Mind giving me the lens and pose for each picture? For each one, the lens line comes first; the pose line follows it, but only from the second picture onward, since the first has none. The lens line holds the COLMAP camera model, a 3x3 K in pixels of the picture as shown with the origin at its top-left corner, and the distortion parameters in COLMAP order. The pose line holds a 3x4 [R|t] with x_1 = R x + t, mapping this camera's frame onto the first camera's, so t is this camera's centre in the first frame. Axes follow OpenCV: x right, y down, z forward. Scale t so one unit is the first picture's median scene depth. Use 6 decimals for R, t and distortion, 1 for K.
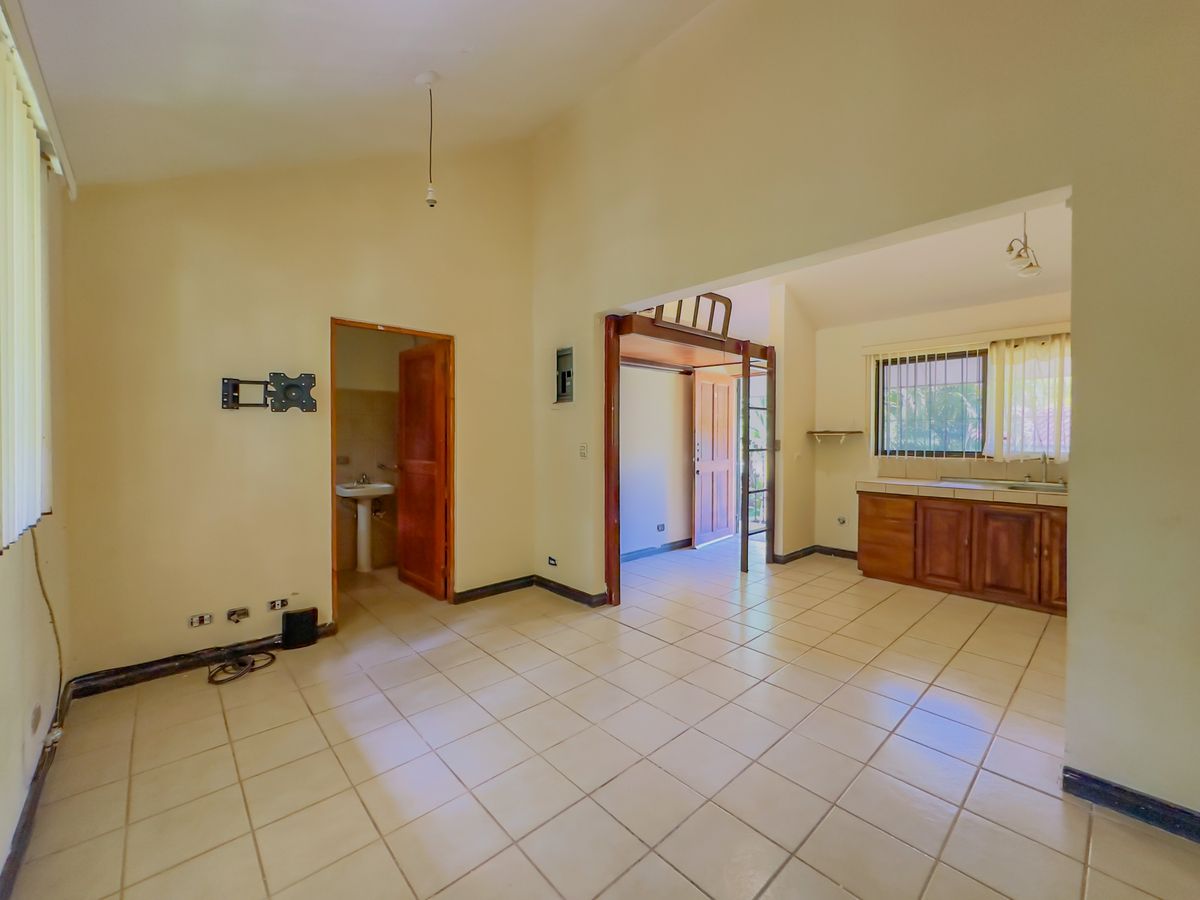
lens RADIAL K [[485.5, 0, 600.0], [0, 485.5, 450.0], [0, 0, 1]] dist [0.002313, 0.000281]
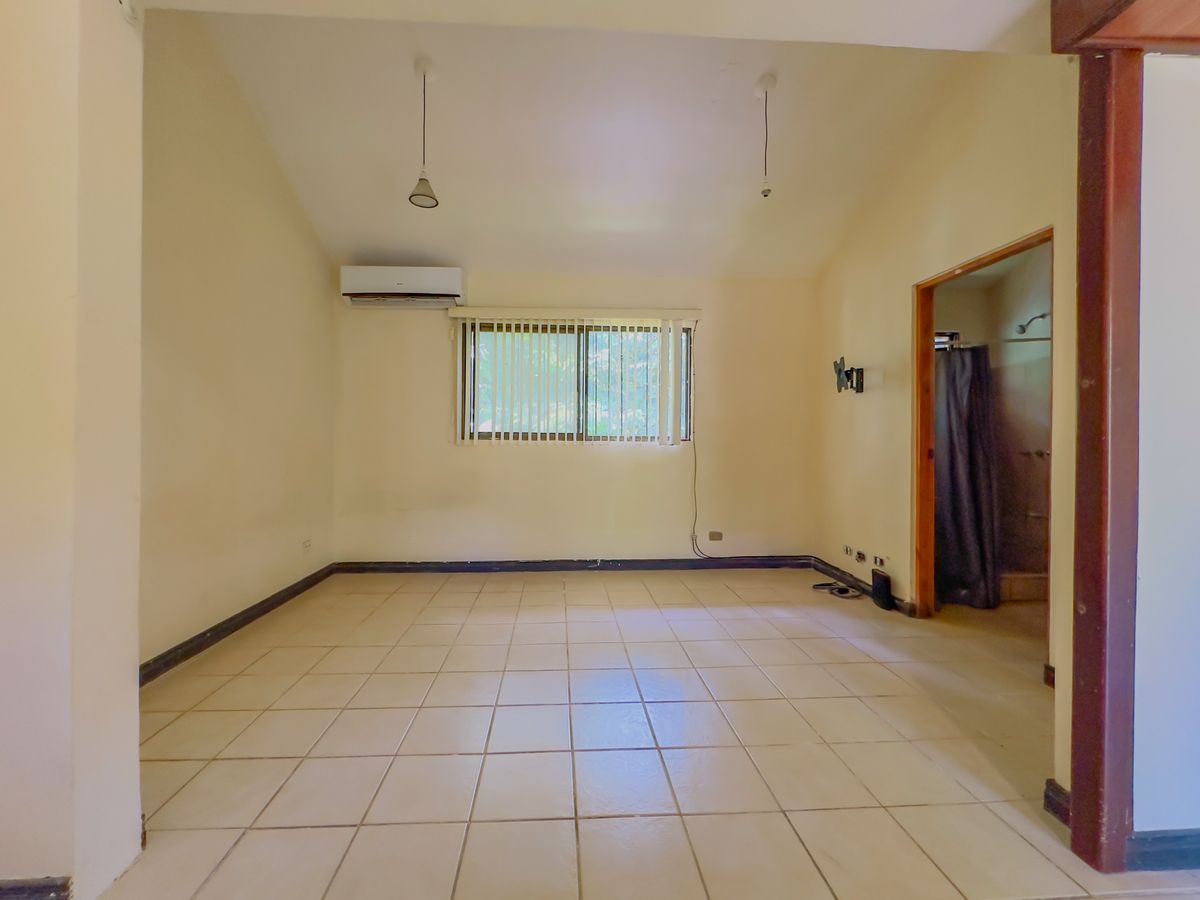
lens RADIAL K [[493.6, 0, 571.4], [0, 493.6, 442.9], [0, 0, 1]] dist [0.001613, 0.000216]
pose [[-0.647751, -0.003994, -0.761842, 0.483976], [-0.030254, 0.999332, 0.020485, 0.029980], [0.761251, 0.036318, -0.647439, 0.857711]]
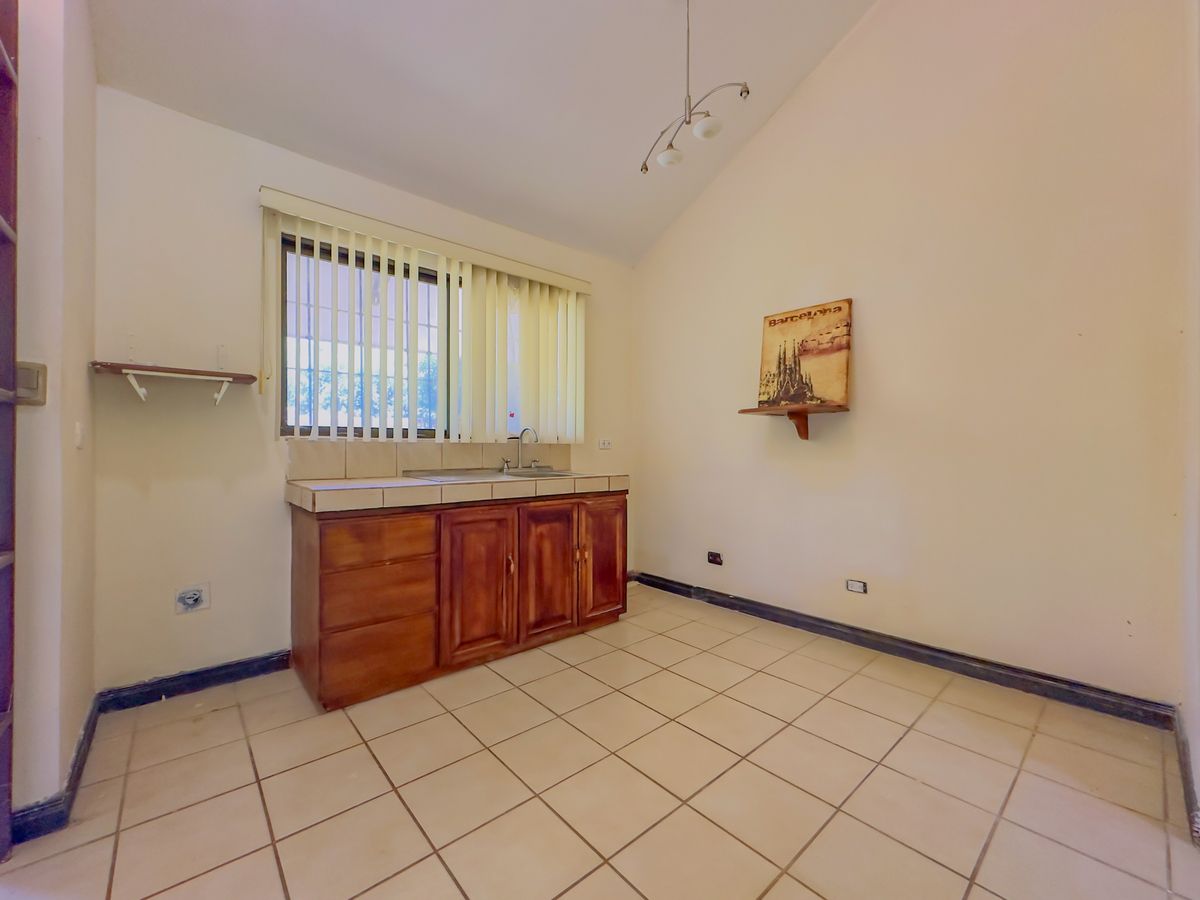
lens RADIAL K [[485.5, 0, 600.0], [0, 485.5, 450.0], [0, 0, 1]] dist [0.002313, 0.000281]
pose [[0.027743, 0.002081, 0.999613, 0.136775], [0.029685, 0.999555, -0.002905, 0.043609], [-0.999174, 0.029755, 0.027668, 0.835163]]
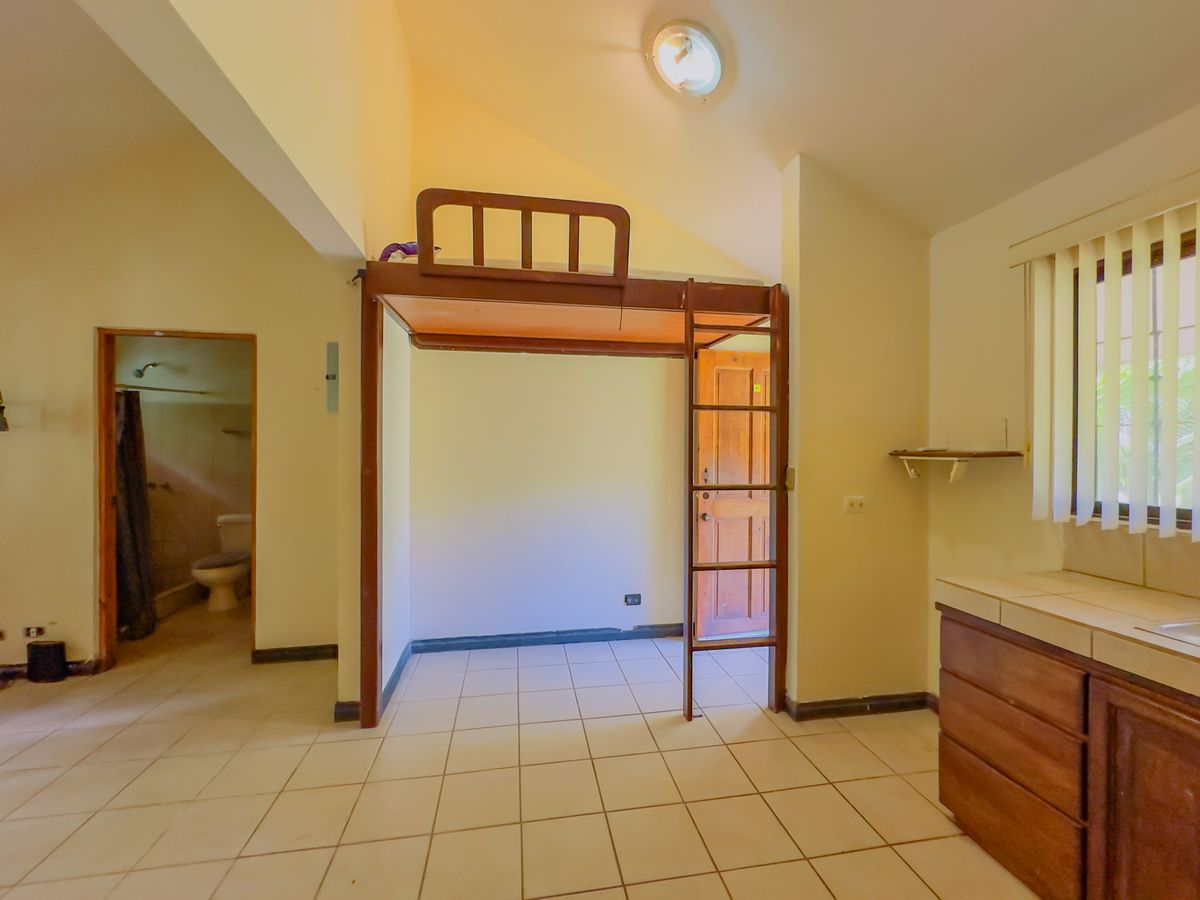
lens RADIAL K [[485.5, 0, 600.0], [0, 485.5, 450.0], [0, 0, 1]] dist [0.002313, 0.000281]
pose [[0.839766, 0.005938, -0.542917, 0.572540], [-0.019530, 0.999623, -0.019275, -0.031461], [0.542598, 0.026789, 0.839565, 0.569371]]
